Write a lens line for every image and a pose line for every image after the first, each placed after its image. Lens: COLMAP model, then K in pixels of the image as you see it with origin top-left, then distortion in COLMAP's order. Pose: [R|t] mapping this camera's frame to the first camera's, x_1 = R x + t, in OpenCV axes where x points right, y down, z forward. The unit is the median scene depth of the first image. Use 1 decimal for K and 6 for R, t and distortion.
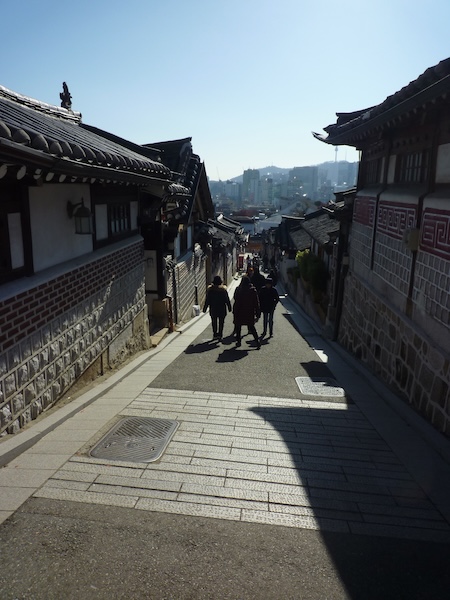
lens RADIAL K [[444.2, 0, 222.7], [0, 444.2, 297.0], [0, 0, 1]] dist [-0.002147, -0.010439]
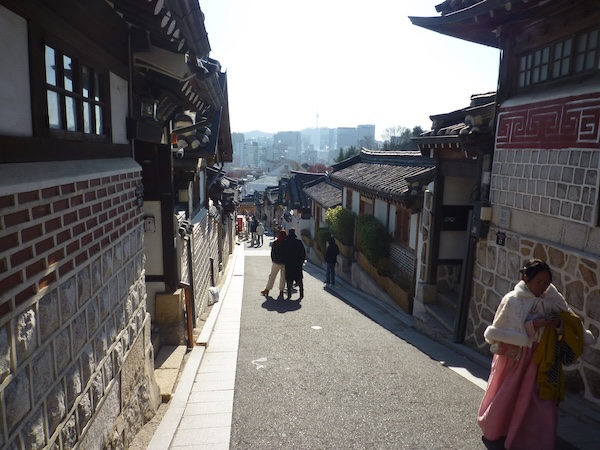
lens RADIAL K [[444.2, 0, 302.4], [0, 444.2, 228.9], [0, 0, 1]] dist [-0.002147, -0.010439]
pose [[0.978288, -0.023847, 0.205875, -0.085288], [0.037847, 0.997210, -0.064334, -0.027672], [-0.203767, 0.070729, 0.976461, 0.403237]]
